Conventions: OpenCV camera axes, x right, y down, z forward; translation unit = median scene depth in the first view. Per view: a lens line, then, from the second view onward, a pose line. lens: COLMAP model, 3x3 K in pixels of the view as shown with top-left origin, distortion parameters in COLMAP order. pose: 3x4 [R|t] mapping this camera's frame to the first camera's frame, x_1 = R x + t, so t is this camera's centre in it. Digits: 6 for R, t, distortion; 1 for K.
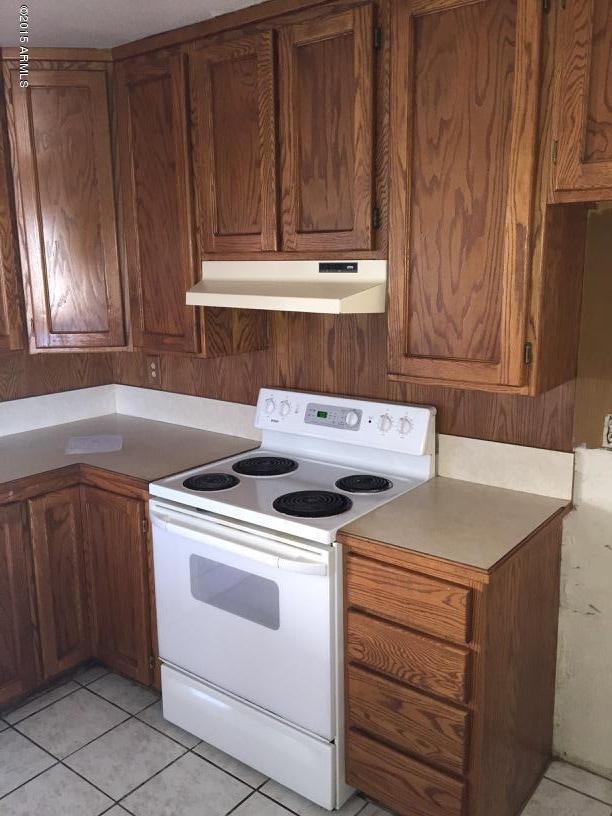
lens RADIAL K [[693.1, 0, 306.4], [0, 693.1, 404.9], [0, 0, 1]] dist [0.075594, -0.068908]
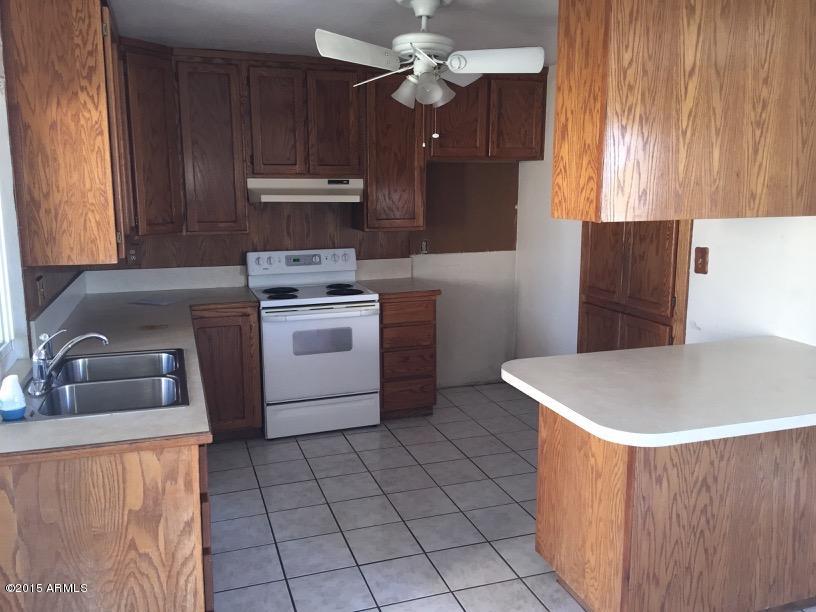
lens RADIAL K [[693.1, 0, 408.5], [0, 693.1, 306.4], [0, 0, 1]] dist [0.075594, -0.068908]
pose [[0.548435, -0.142094, 0.824032, -0.444844], [0.164065, 0.984587, 0.060586, 0.023513], [-0.819940, 0.101968, 0.563295, -0.095533]]
